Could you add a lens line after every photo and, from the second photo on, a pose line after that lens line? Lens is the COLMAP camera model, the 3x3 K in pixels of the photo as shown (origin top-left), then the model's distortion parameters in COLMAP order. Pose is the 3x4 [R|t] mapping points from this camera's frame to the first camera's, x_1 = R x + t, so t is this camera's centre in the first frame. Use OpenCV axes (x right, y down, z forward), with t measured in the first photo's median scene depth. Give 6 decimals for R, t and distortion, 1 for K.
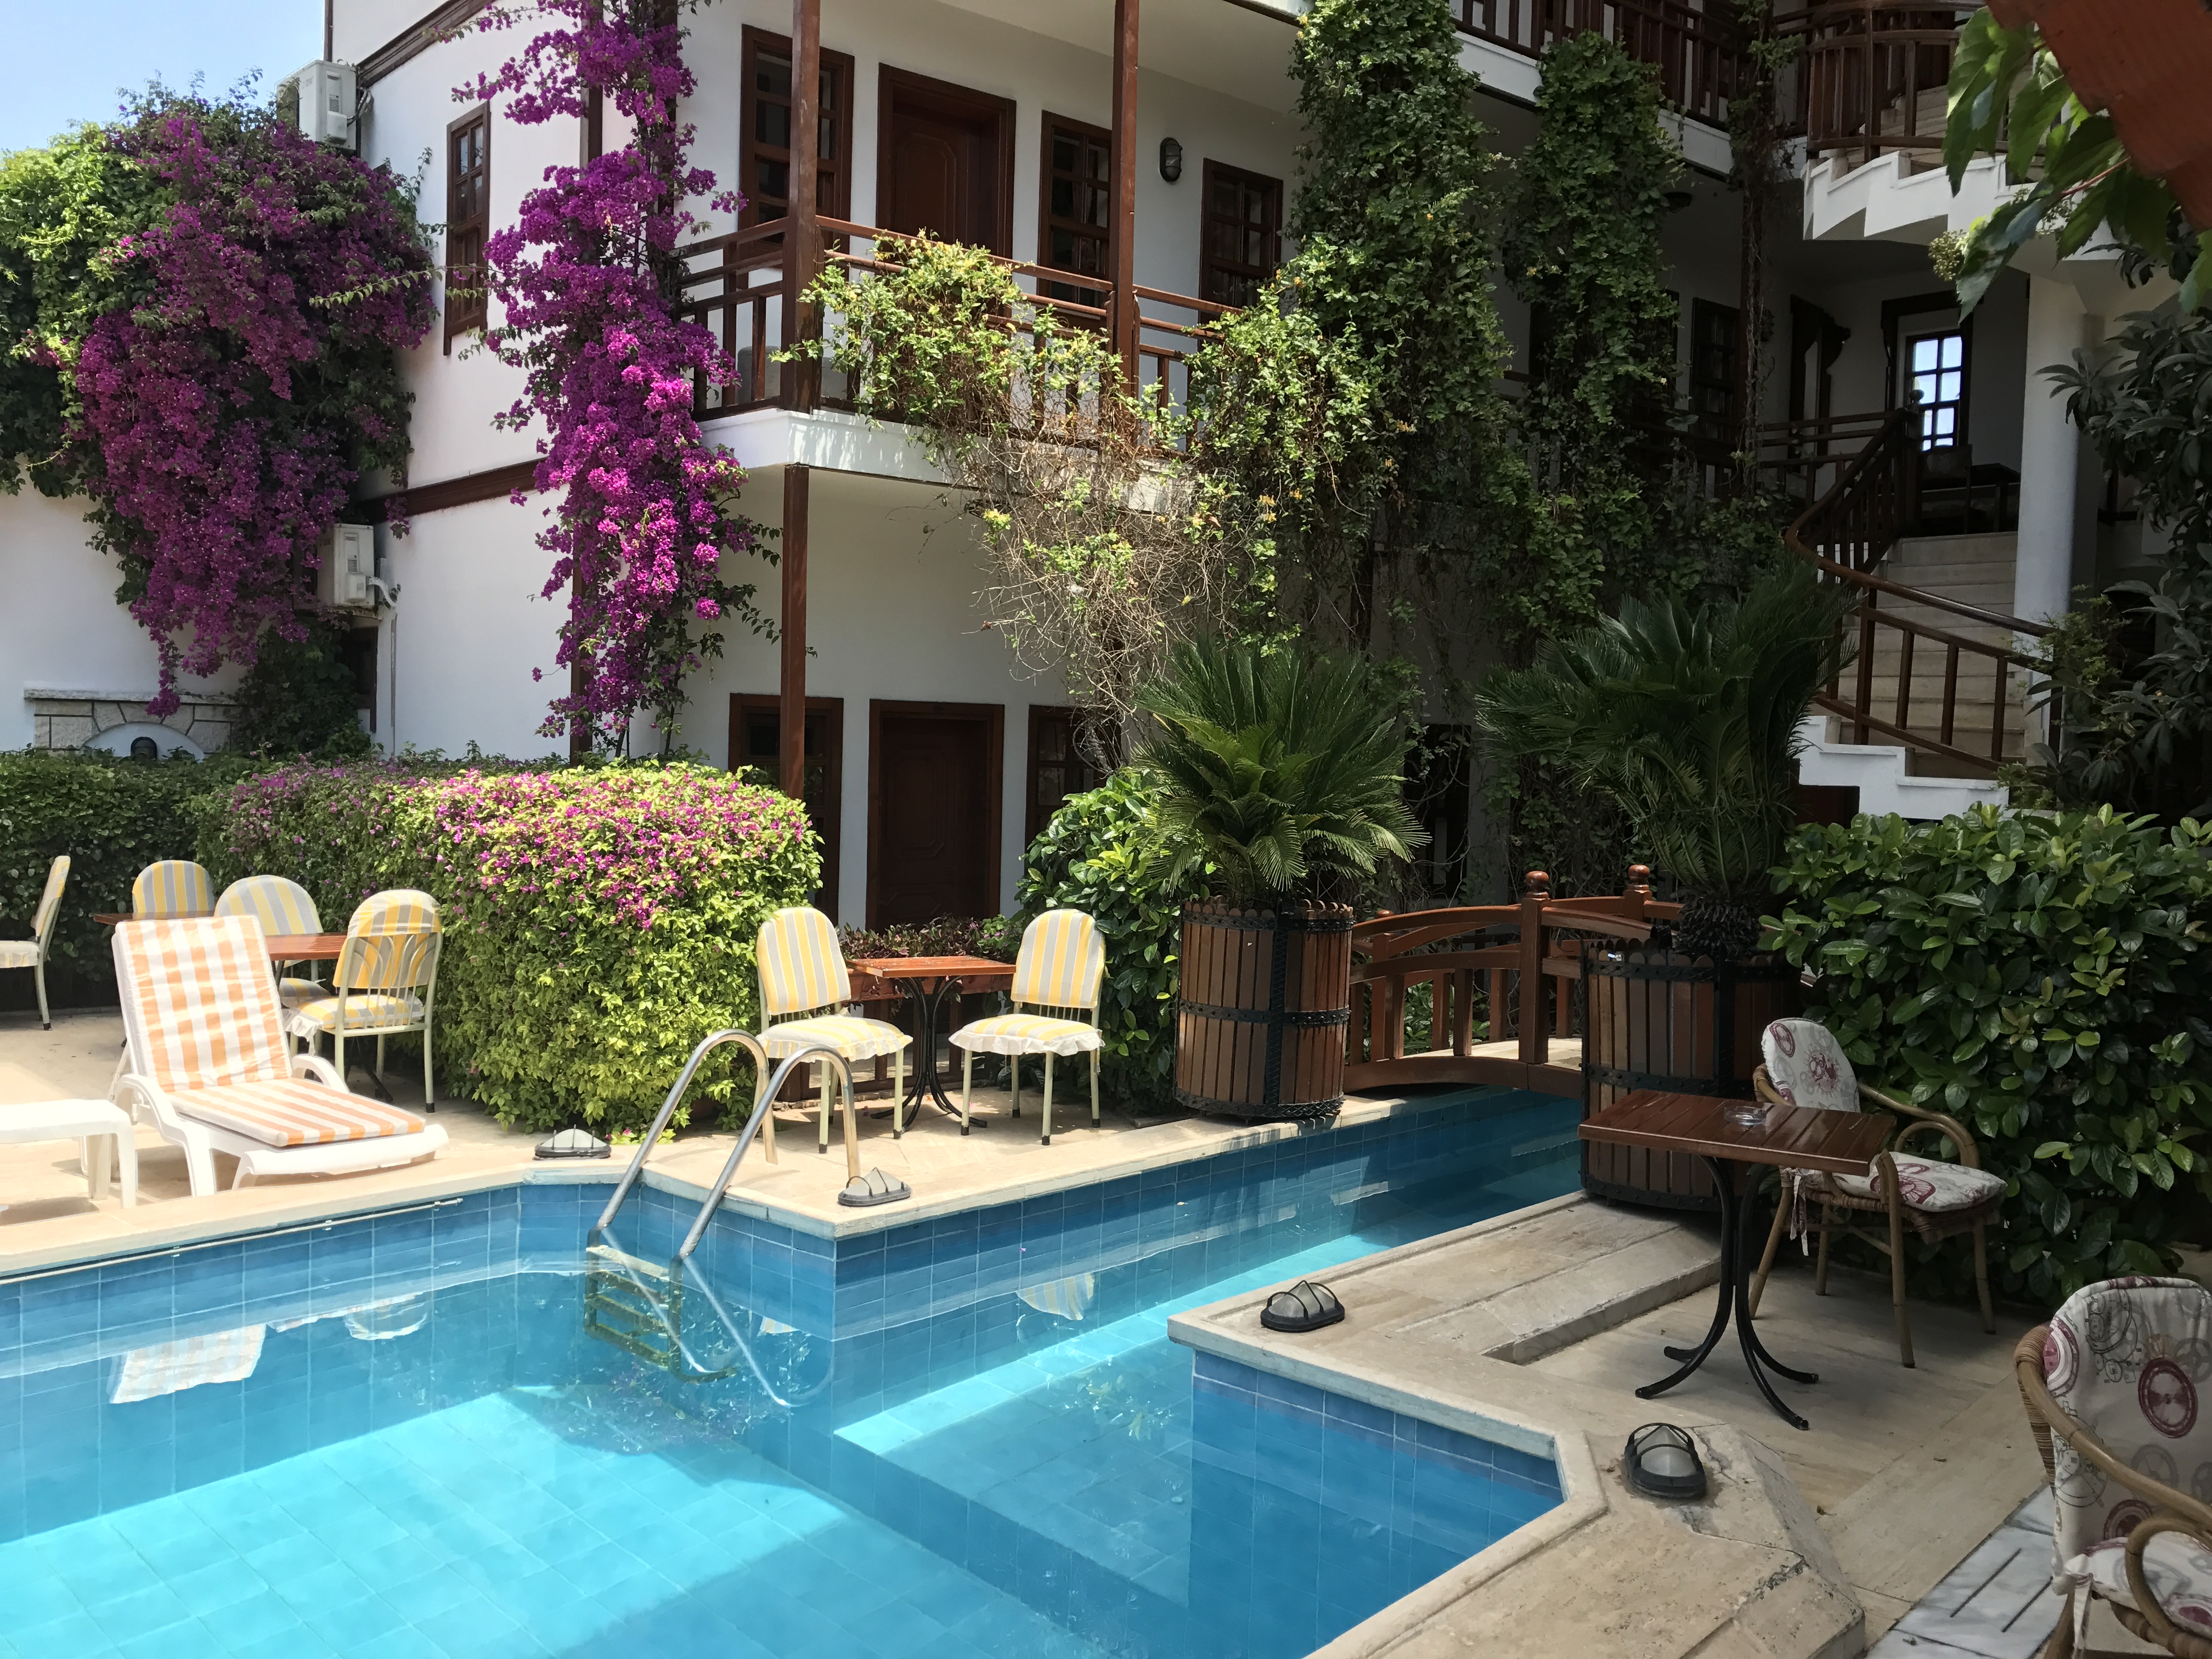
lens RADIAL K [[1801.2, 0, 1125.2], [0, 1801.2, 823.3], [0, 0, 1]] dist [0.026540, -0.029074]
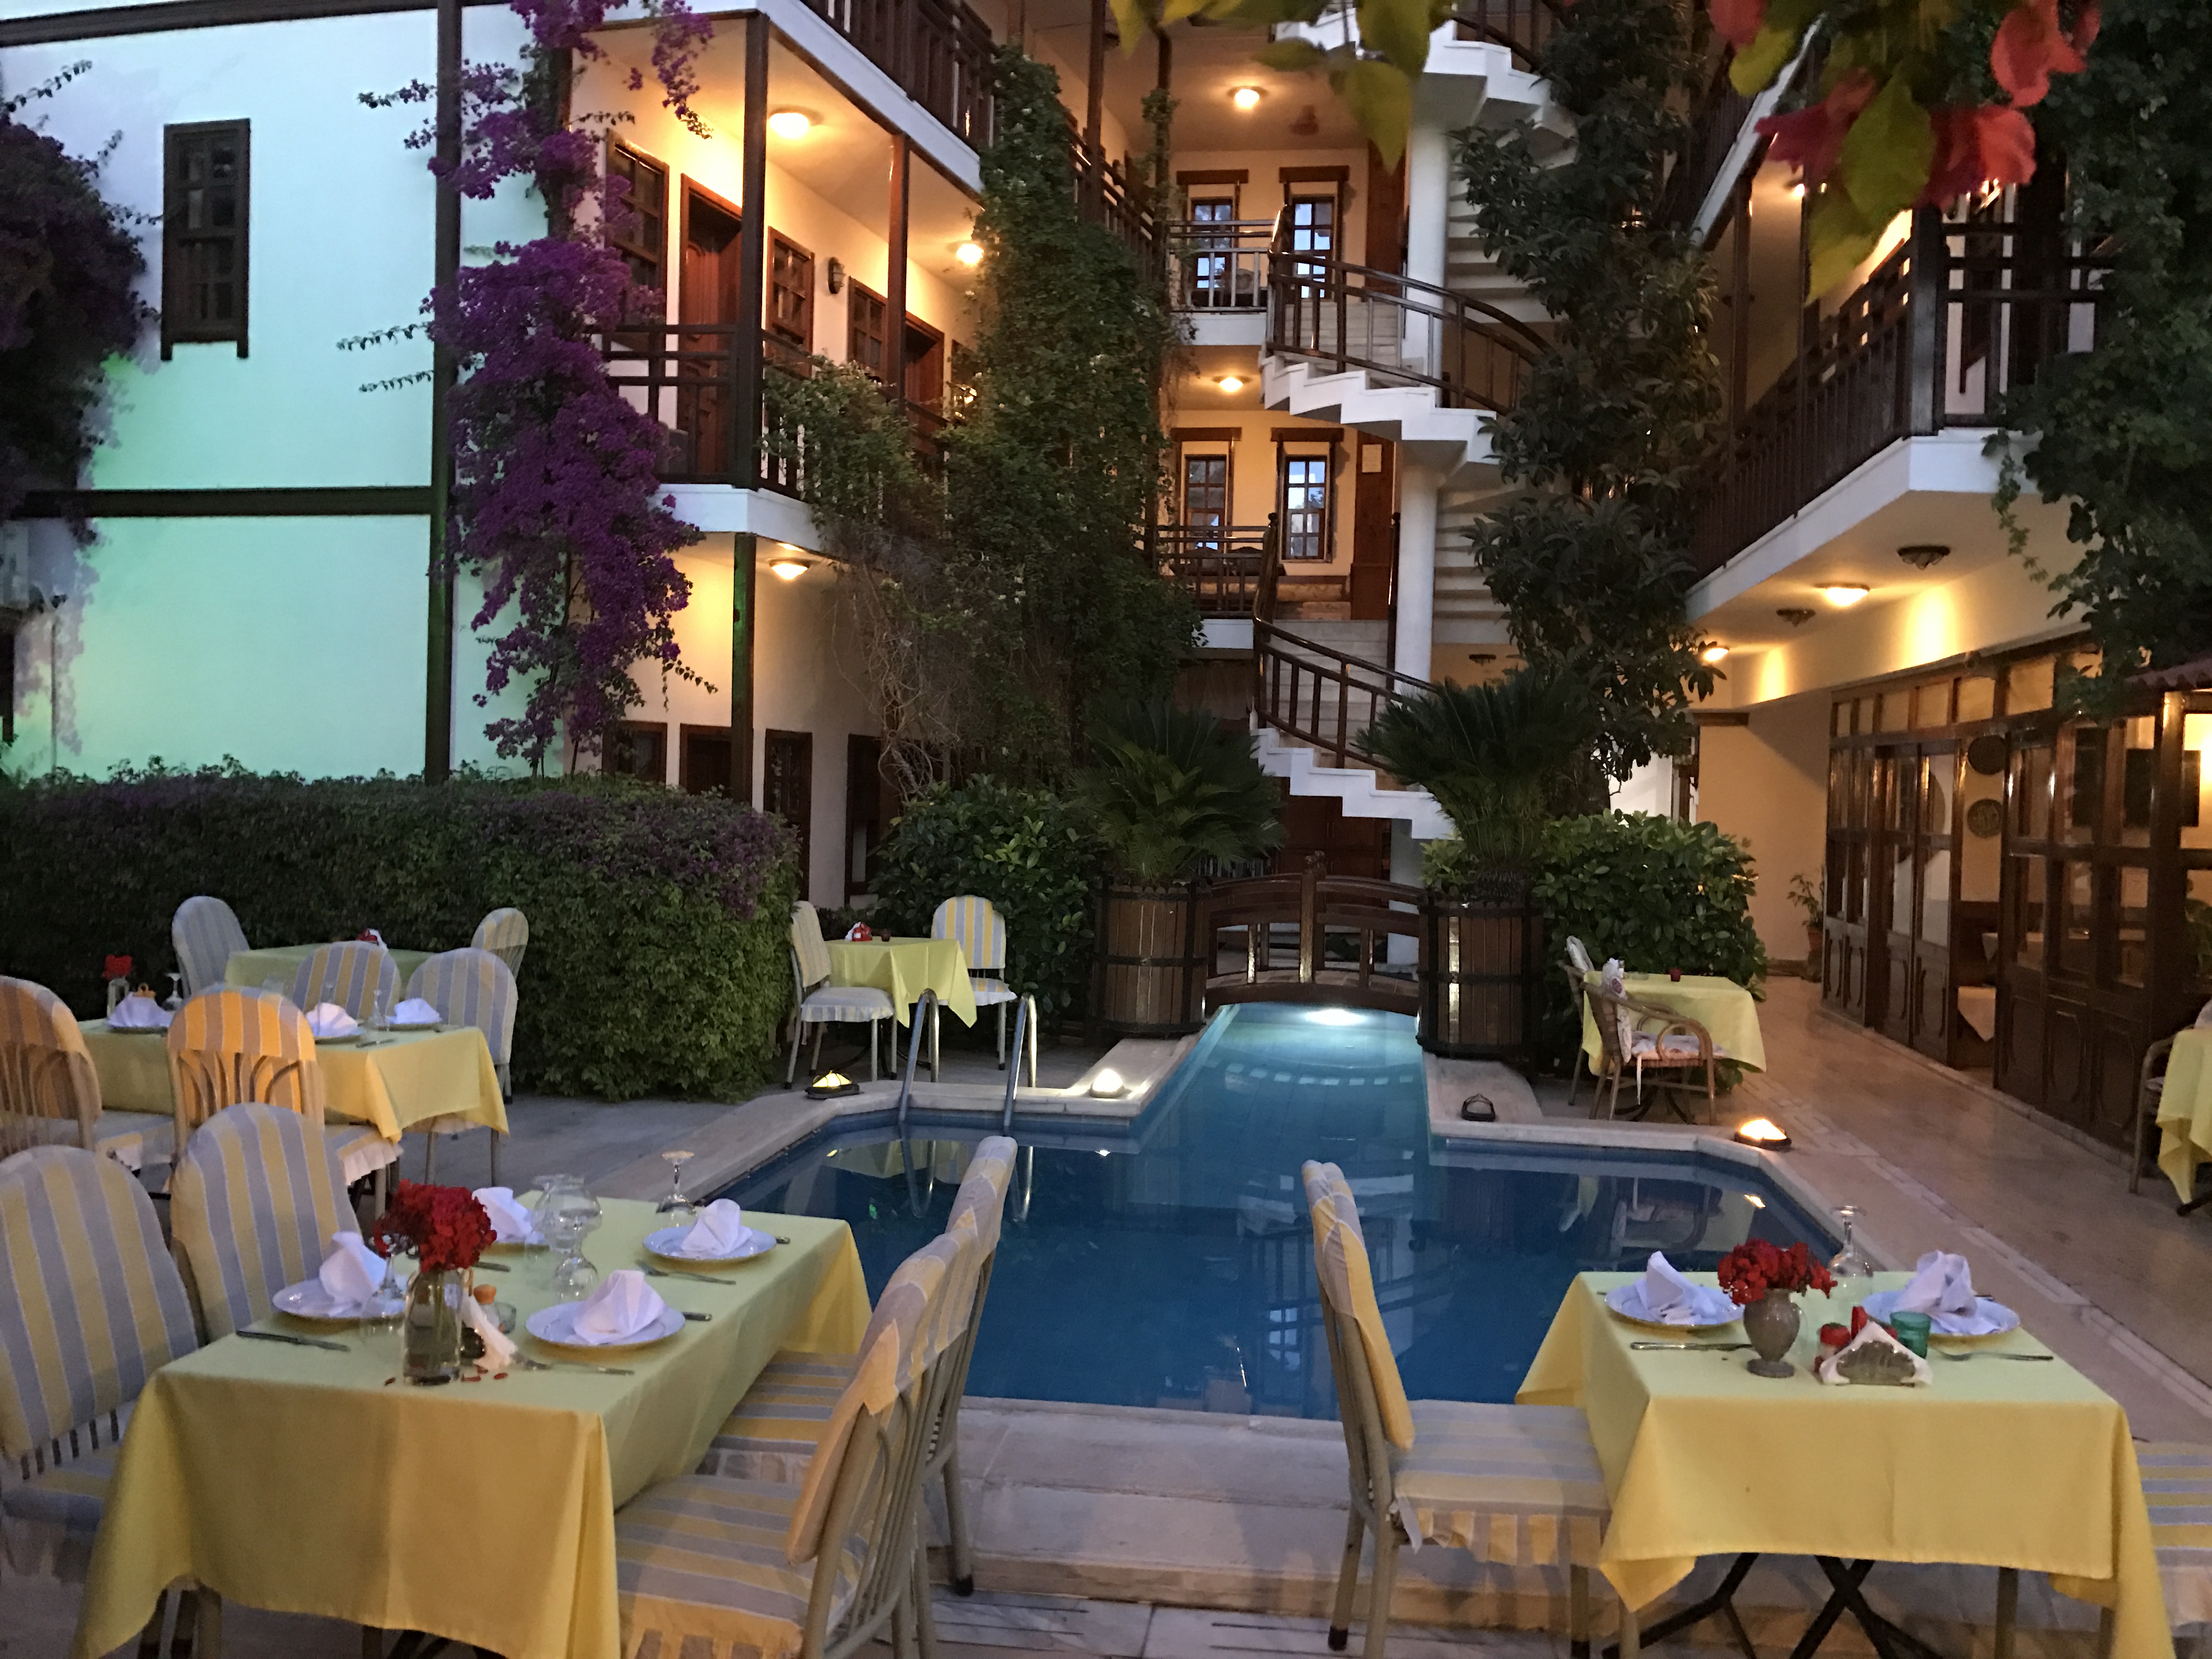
lens RADIAL K [[1801.2, 0, 1107.9], [0, 1801.2, 820.1], [0, 0, 1]] dist [0.026540, -0.029074]
pose [[0.833473, -0.011405, 0.552443, -0.531273], [0.013282, 0.999912, 0.000604, -0.004359], [-0.552401, 0.006834, 0.833551, -0.107546]]
